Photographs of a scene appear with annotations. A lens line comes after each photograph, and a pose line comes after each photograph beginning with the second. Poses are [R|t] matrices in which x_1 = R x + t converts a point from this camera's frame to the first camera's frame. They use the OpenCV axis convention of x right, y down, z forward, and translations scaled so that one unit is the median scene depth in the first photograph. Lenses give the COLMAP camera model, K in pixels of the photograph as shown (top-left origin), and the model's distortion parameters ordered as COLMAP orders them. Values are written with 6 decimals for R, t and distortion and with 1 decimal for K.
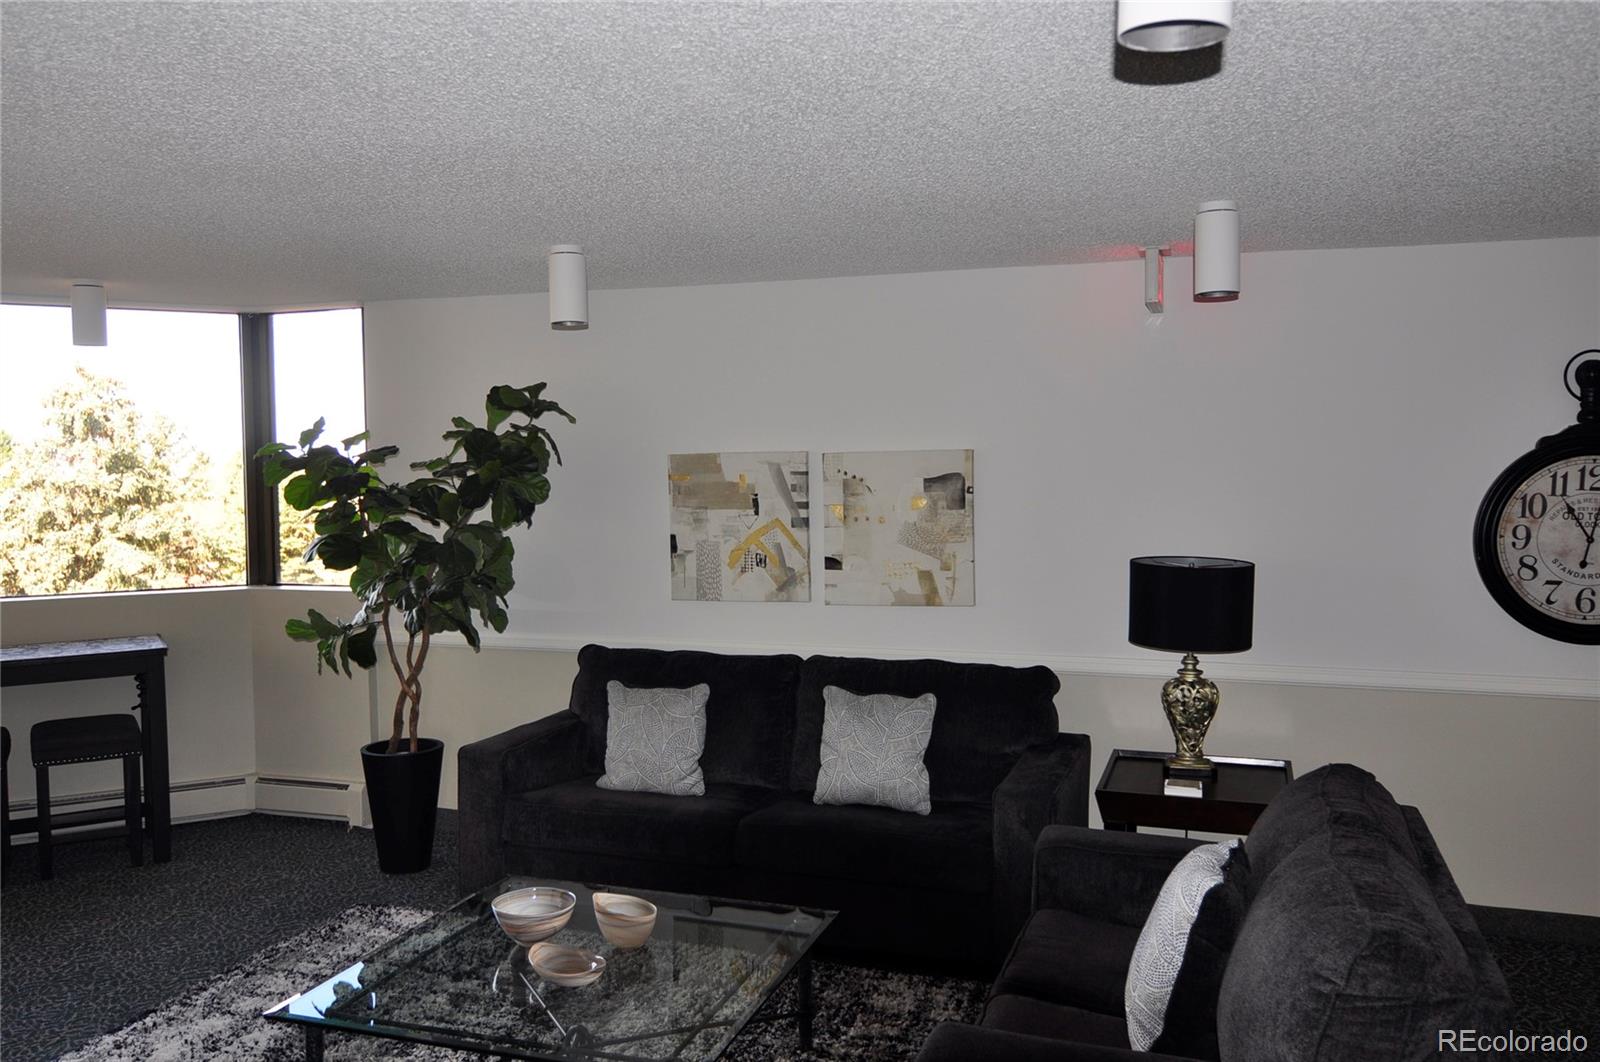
lens RADIAL K [[1317.2, 0, 802.4], [0, 1317.2, 531.1], [0, 0, 1]] dist [-0.004898, -0.032725]
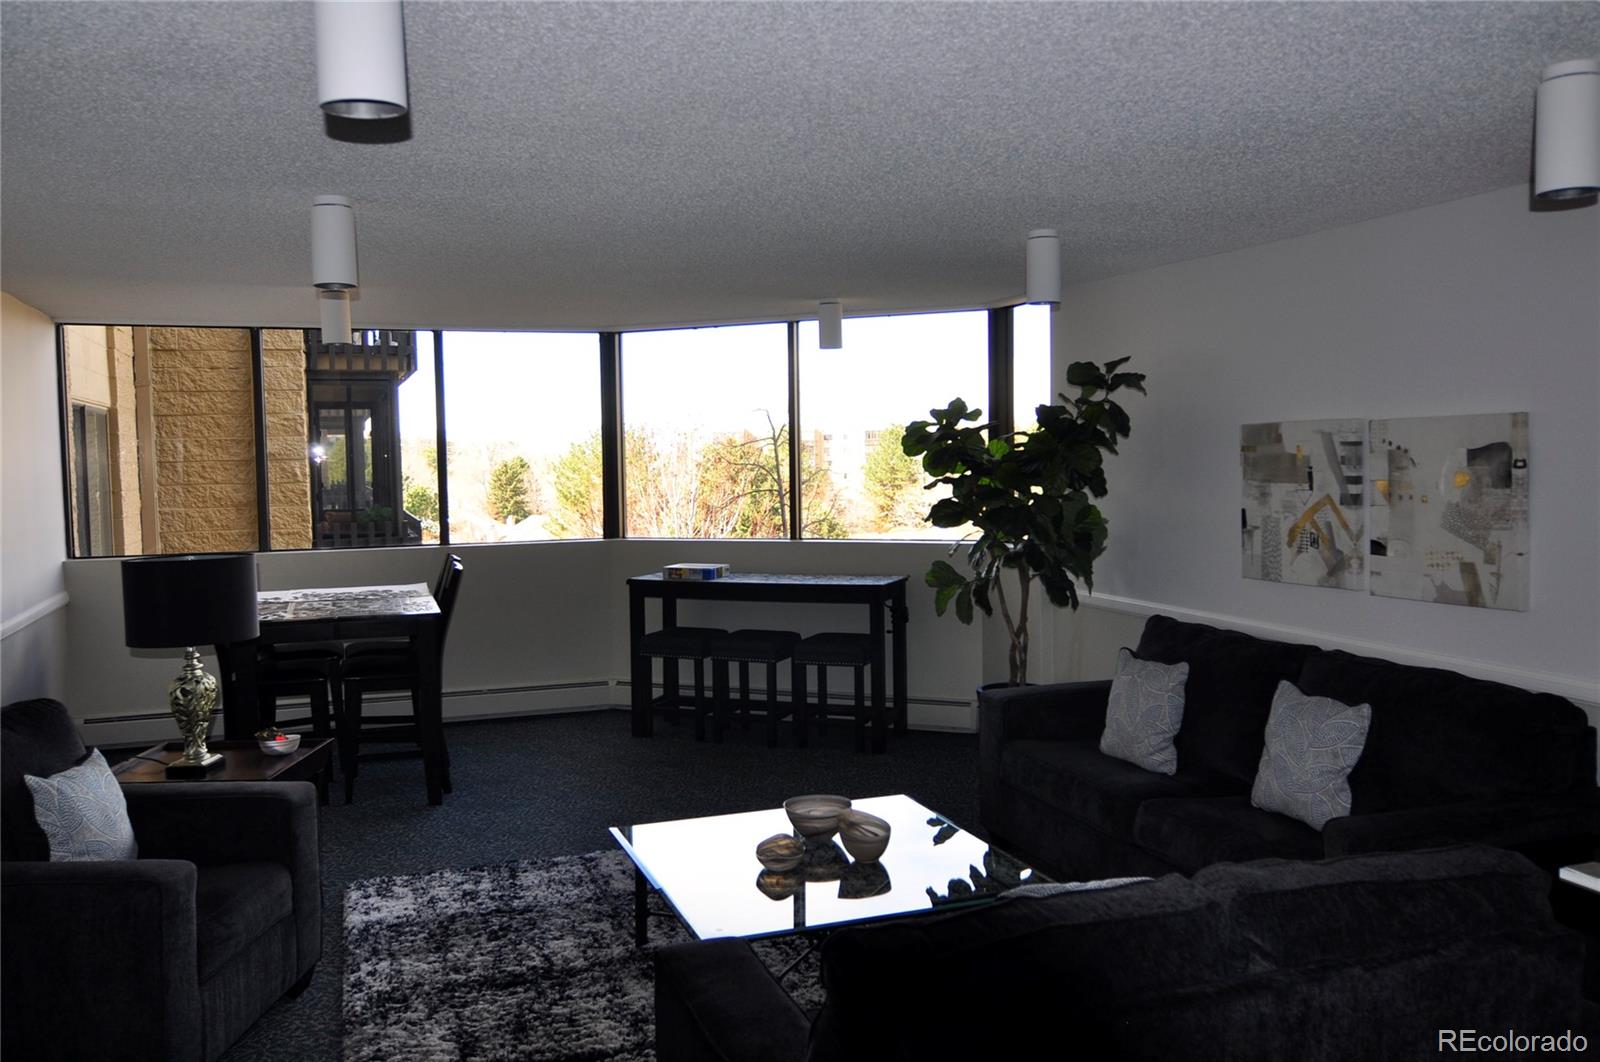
lens RADIAL K [[1317.2, 0, 800.3], [0, 1317.2, 532.2], [0, 0, 1]] dist [-0.004898, -0.032725]
pose [[0.613056, 0.047400, -0.788616, 0.470156], [-0.029636, 0.998876, 0.036999, -0.006467], [0.789484, 0.000689, 0.613771, 0.168337]]
